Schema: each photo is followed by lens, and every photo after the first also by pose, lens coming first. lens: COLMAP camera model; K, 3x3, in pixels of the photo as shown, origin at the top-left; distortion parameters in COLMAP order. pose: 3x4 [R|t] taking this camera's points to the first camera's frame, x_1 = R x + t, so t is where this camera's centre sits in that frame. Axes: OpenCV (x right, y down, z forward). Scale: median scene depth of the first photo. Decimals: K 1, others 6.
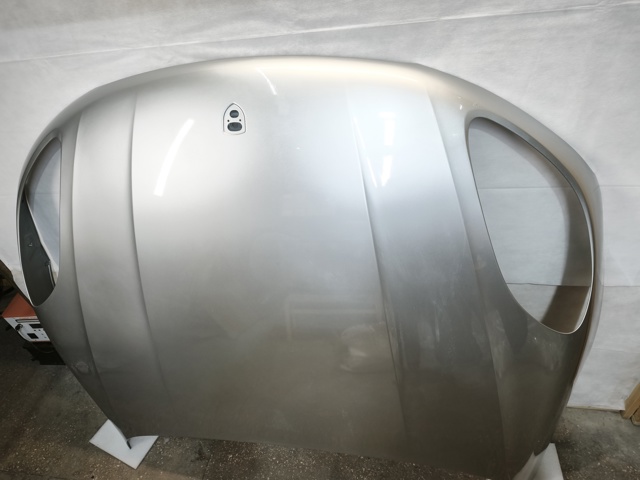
lens RADIAL K [[431.1, 0, 320.0], [0, 431.1, 240.0], [0, 0, 1]] dist [0.006443, -0.002221]
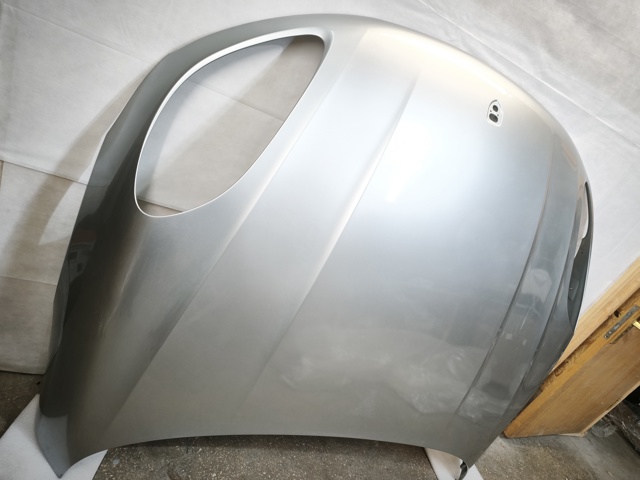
lens RADIAL K [[427.8, 0, 316.3], [0, 427.8, 239.4], [0, 0, 1]] dist [0.000815, -0.000972]
pose [[0.744322, 0.275167, 0.608496, -1.267070], [-0.162200, 0.958372, -0.234977, 0.449598], [-0.647823, 0.076200, 0.757970, 0.458132]]
